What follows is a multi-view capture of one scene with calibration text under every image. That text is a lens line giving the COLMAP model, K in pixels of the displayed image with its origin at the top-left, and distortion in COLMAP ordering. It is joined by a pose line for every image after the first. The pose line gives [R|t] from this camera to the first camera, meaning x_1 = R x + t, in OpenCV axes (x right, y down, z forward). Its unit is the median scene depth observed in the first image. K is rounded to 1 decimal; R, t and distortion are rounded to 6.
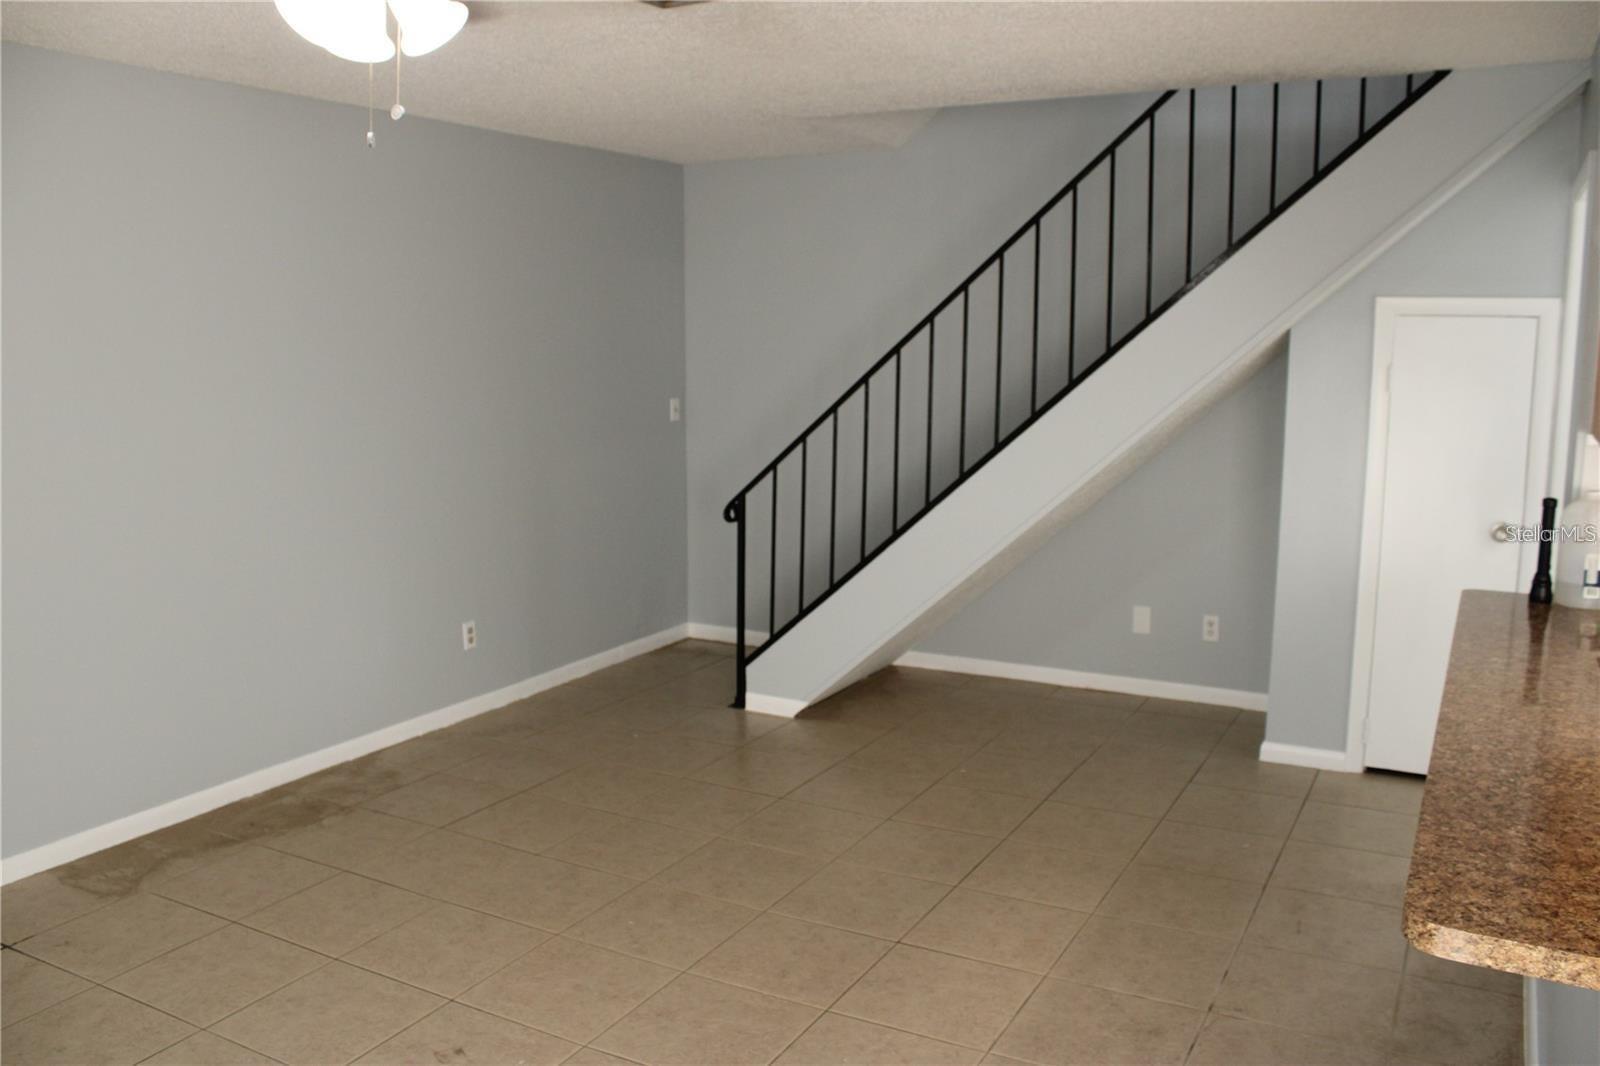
lens RADIAL K [[1299.8, 0, 800.0], [0, 1299.8, 533.0], [0, 0, 1]] dist [-0.174357, 0.138726]
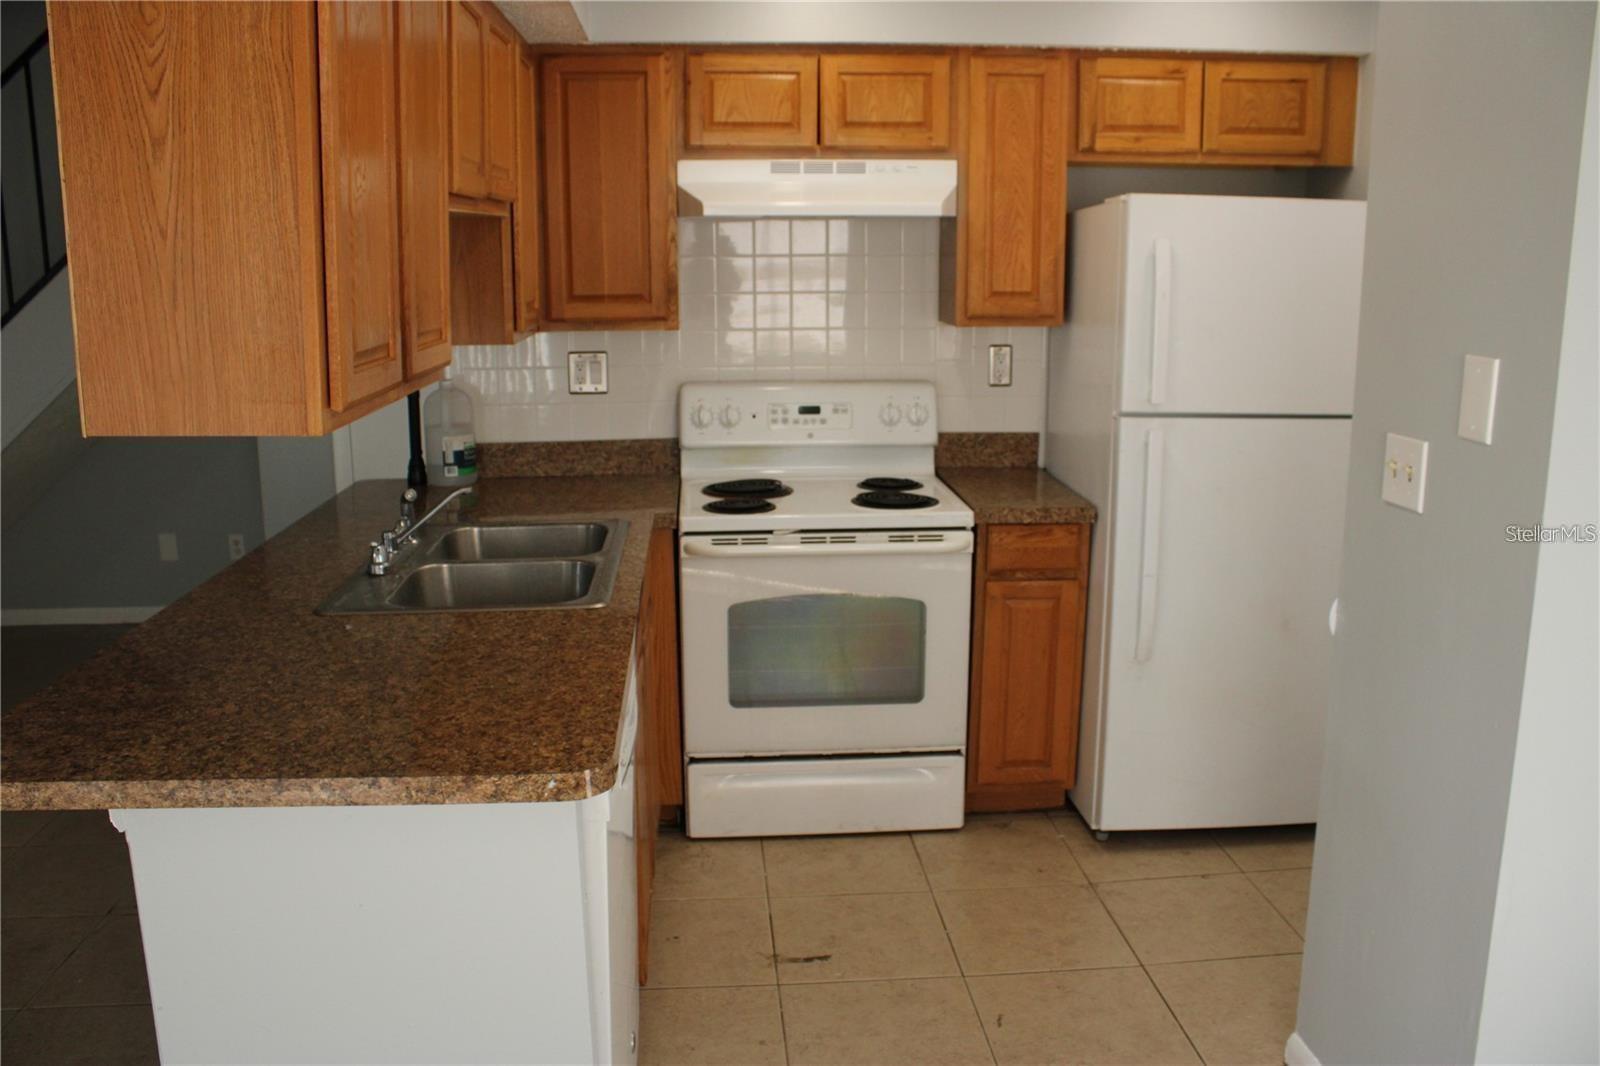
lens RADIAL K [[1299.8, 0, 800.0], [0, 1299.8, 533.0], [0, 0, 1]] dist [-0.174357, 0.138726]
pose [[0.836507, -0.117930, 0.535115, 0.192864], [0.087976, 0.992802, 0.081269, 0.025755], [-0.540847, -0.020905, 0.840861, -0.098563]]
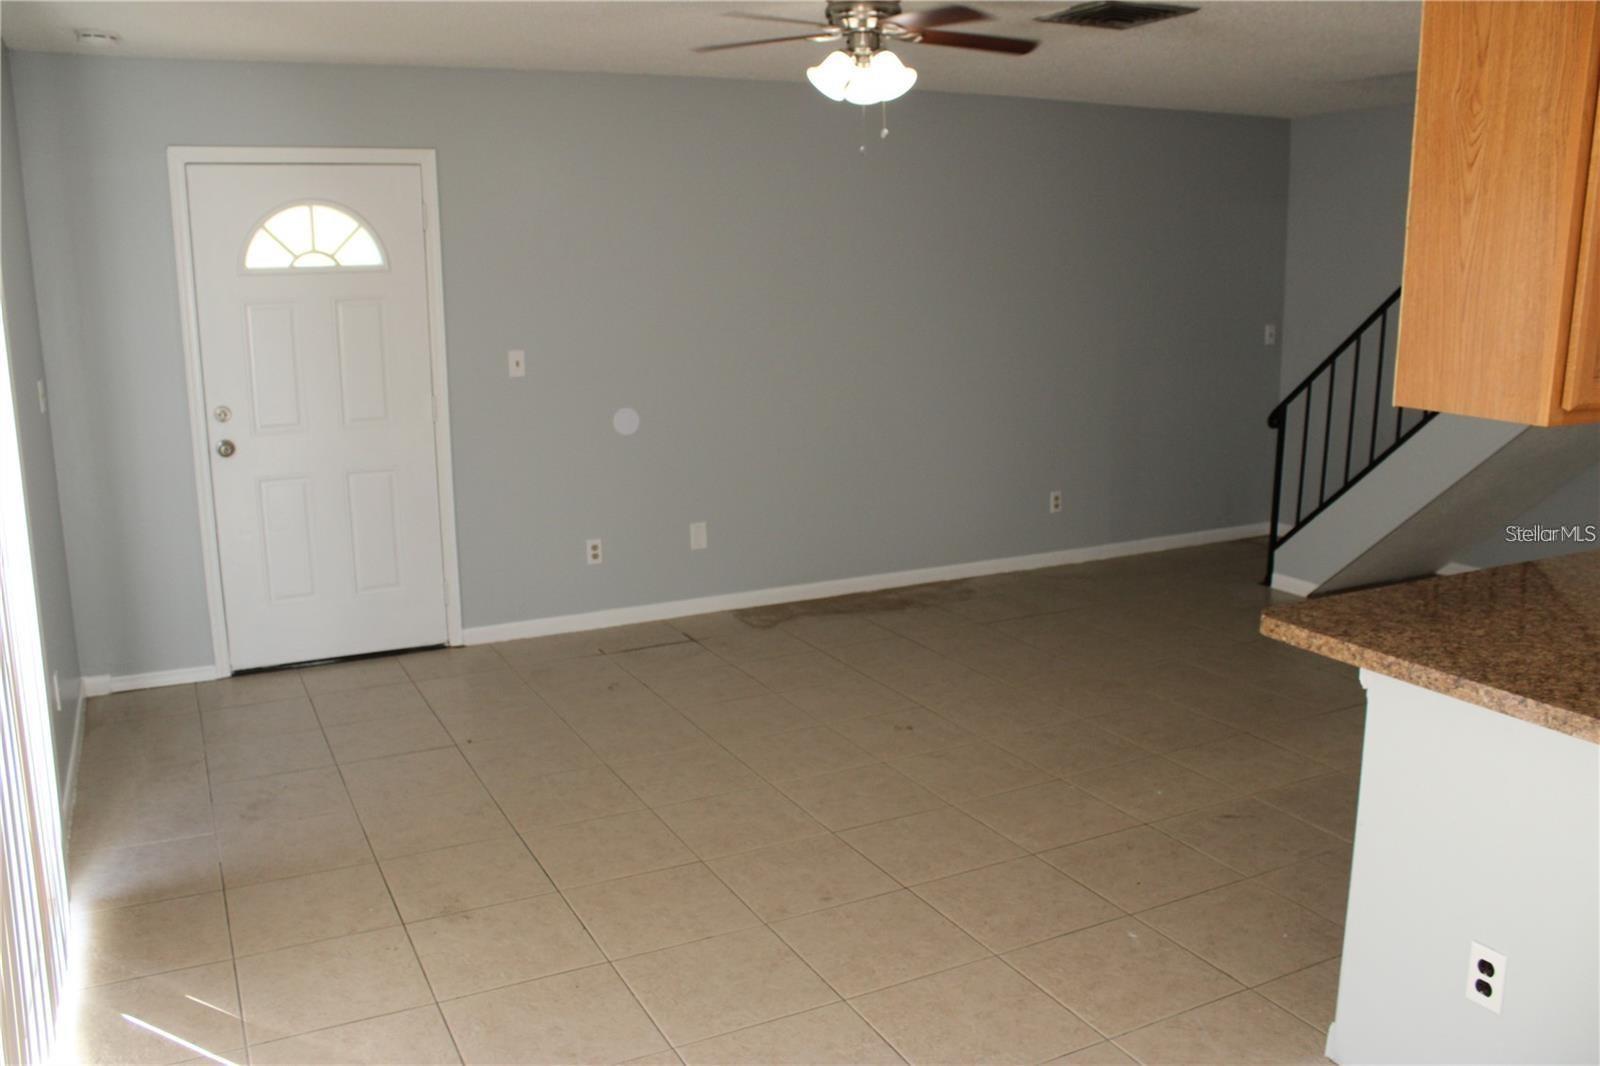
lens RADIAL K [[1299.8, 0, 800.0], [0, 1299.8, 533.0], [0, 0, 1]] dist [-0.174357, 0.138726]
pose [[0.821701, 0.104119, -0.560328, 0.304691], [-0.075645, 0.994397, 0.073846, 0.041008], [0.564877, -0.018293, 0.824972, -0.244039]]
